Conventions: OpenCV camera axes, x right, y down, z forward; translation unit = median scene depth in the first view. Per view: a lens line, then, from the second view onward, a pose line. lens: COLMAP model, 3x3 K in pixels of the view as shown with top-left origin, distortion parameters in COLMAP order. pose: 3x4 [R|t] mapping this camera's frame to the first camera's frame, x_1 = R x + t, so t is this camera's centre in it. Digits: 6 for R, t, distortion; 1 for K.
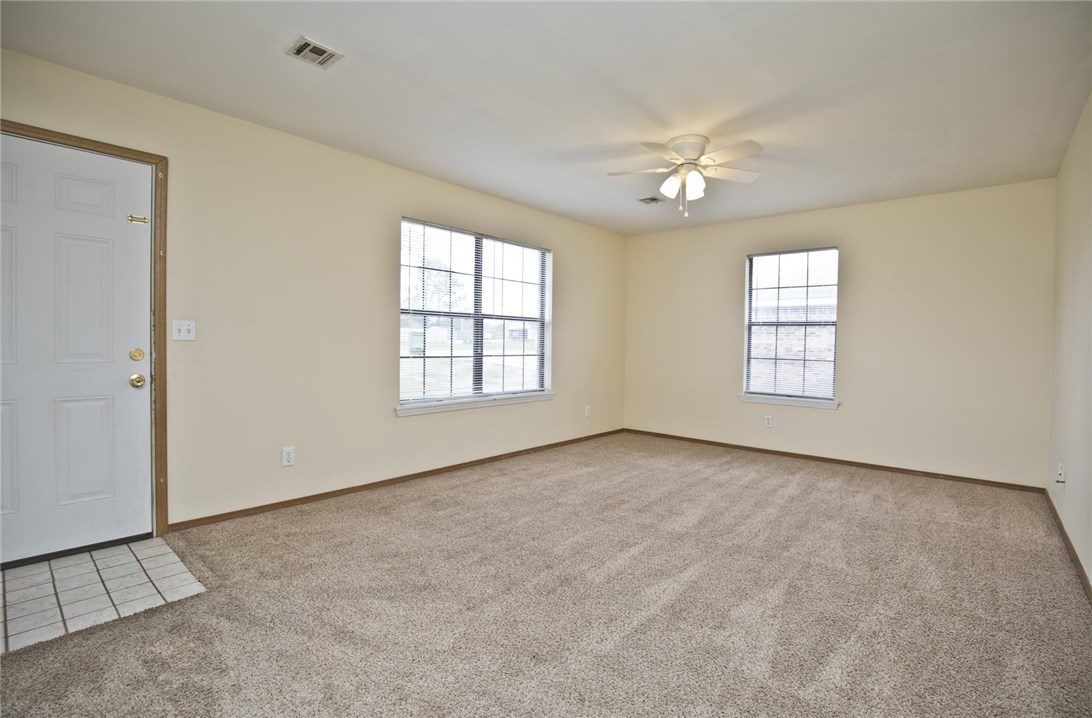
lens RADIAL K [[489.6, 0, 548.4], [0, 489.6, 351.5], [0, 0, 1]] dist [-0.003996, -0.000201]
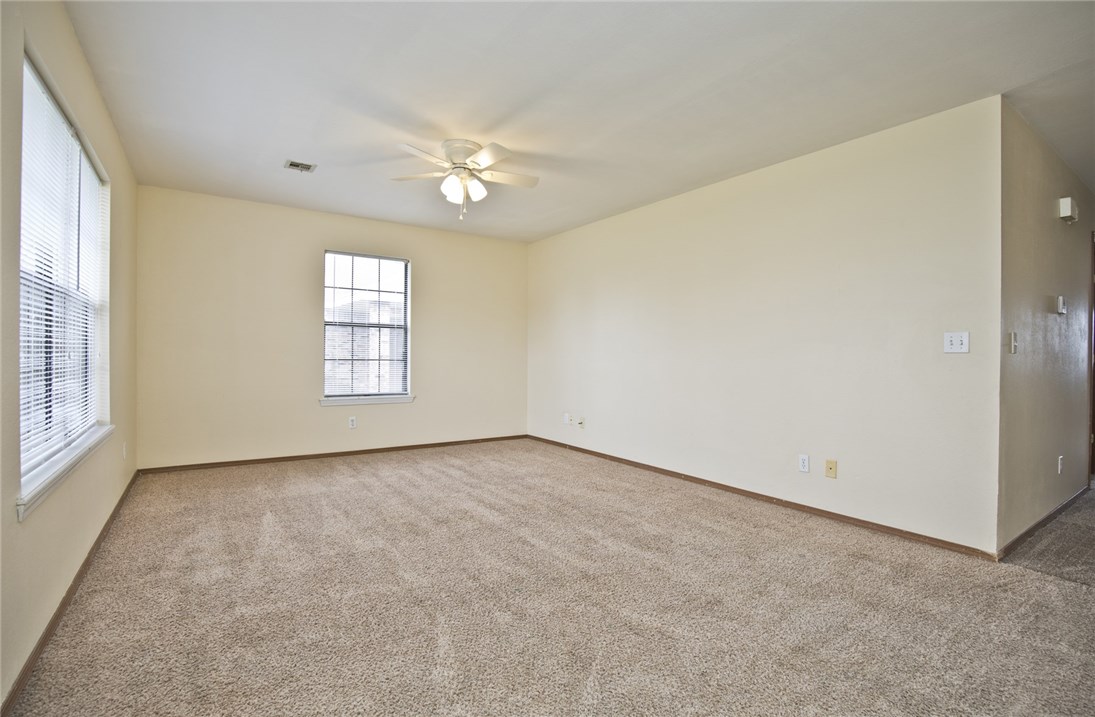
lens RADIAL K [[504.1, 0, 548.9], [0, 504.1, 362.1], [0, 0, 1]] dist [-0.014986, -0.000224]
pose [[0.260363, -0.027179, 0.965128, -0.588706], [0.002561, 0.999620, 0.027459, -0.009954], [-0.965507, -0.004677, 0.260334, 0.468035]]
